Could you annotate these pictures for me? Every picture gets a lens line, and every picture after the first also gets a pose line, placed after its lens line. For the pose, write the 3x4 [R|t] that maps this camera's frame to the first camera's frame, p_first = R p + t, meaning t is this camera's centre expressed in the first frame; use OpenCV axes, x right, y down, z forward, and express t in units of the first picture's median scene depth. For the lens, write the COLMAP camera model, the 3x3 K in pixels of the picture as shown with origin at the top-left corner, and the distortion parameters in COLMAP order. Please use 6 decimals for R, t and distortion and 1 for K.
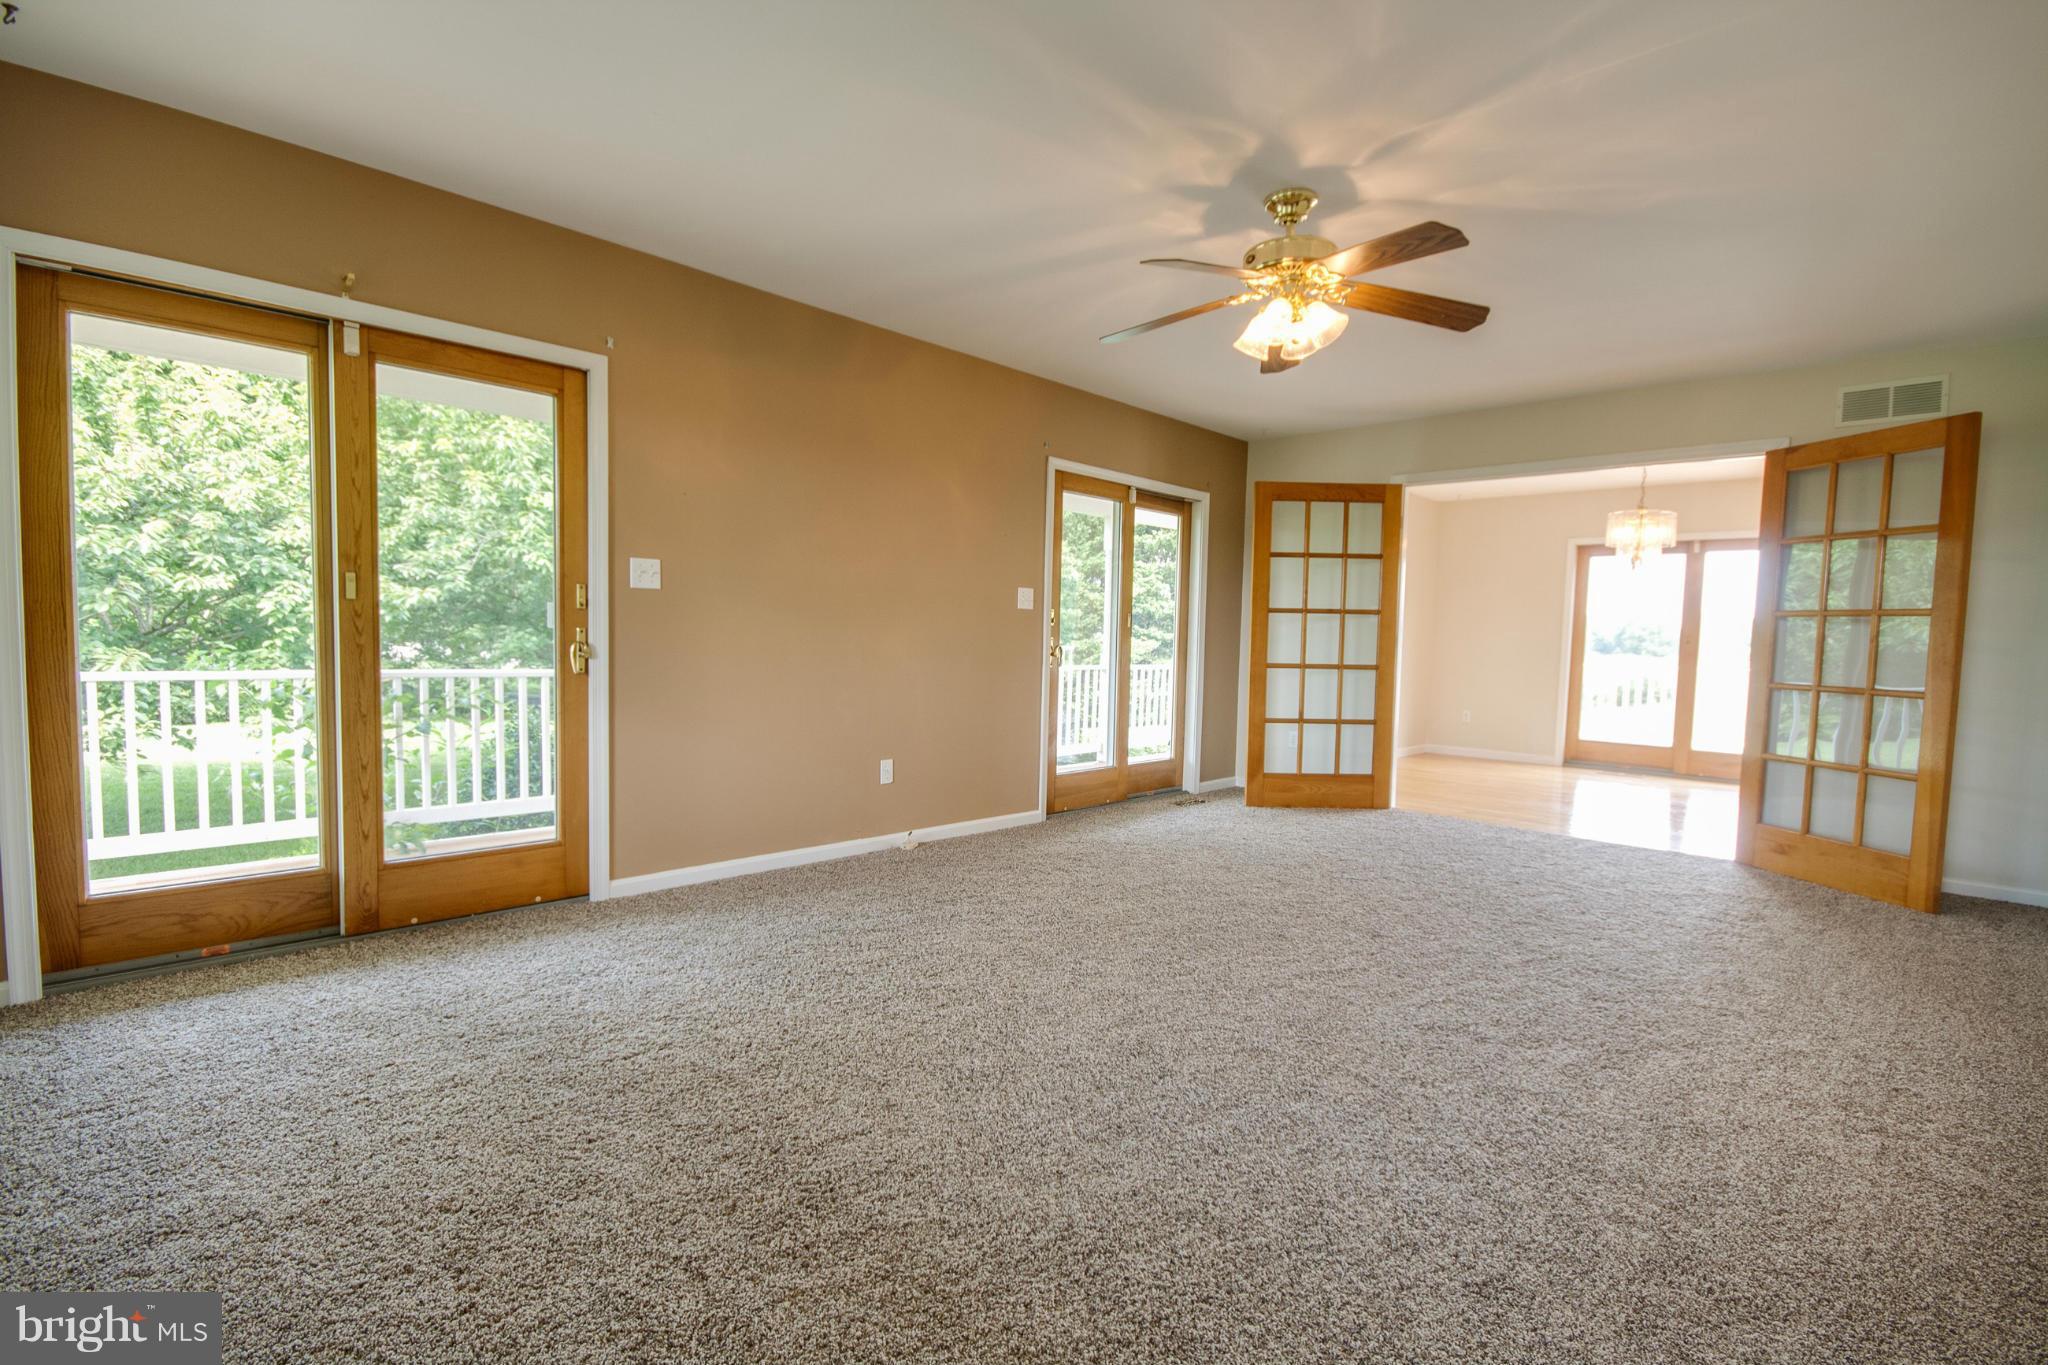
lens RADIAL K [[951.6, 0, 1033.2], [0, 951.6, 692.8], [0, 0, 1]] dist [0.002524, -0.009438]
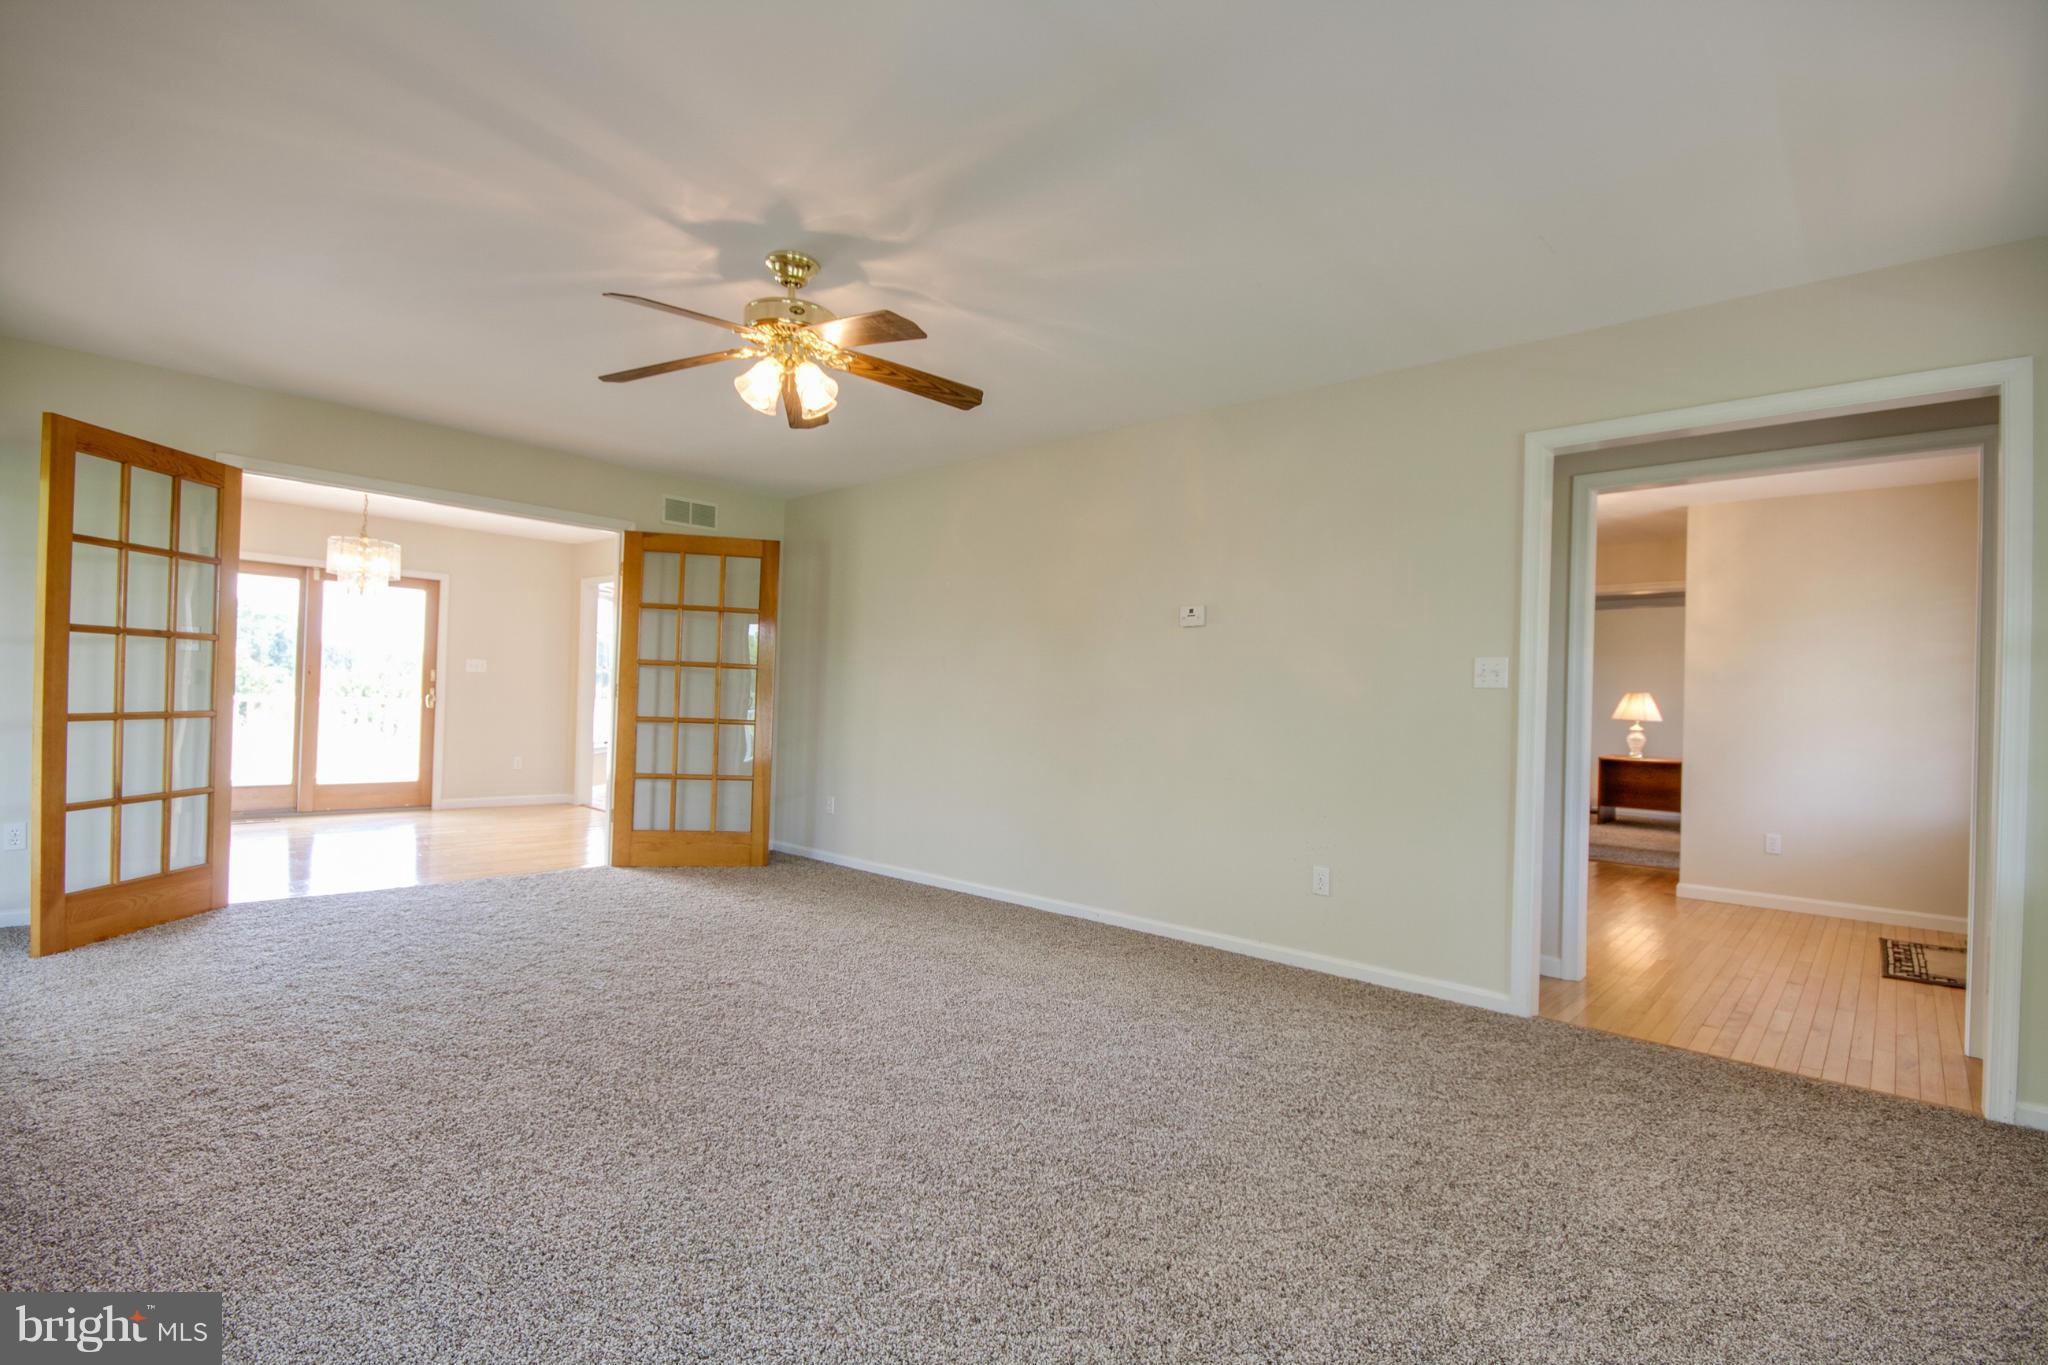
lens RADIAL K [[967.6, 0, 1029.1], [0, 967.6, 694.6], [0, 0, 1]] dist [0.001375, -0.016928]
pose [[-0.056120, -0.017429, 0.998272, -0.404202], [0.028530, 0.999411, 0.019052, -0.038132], [-0.998016, 0.029550, -0.055590, 0.429102]]
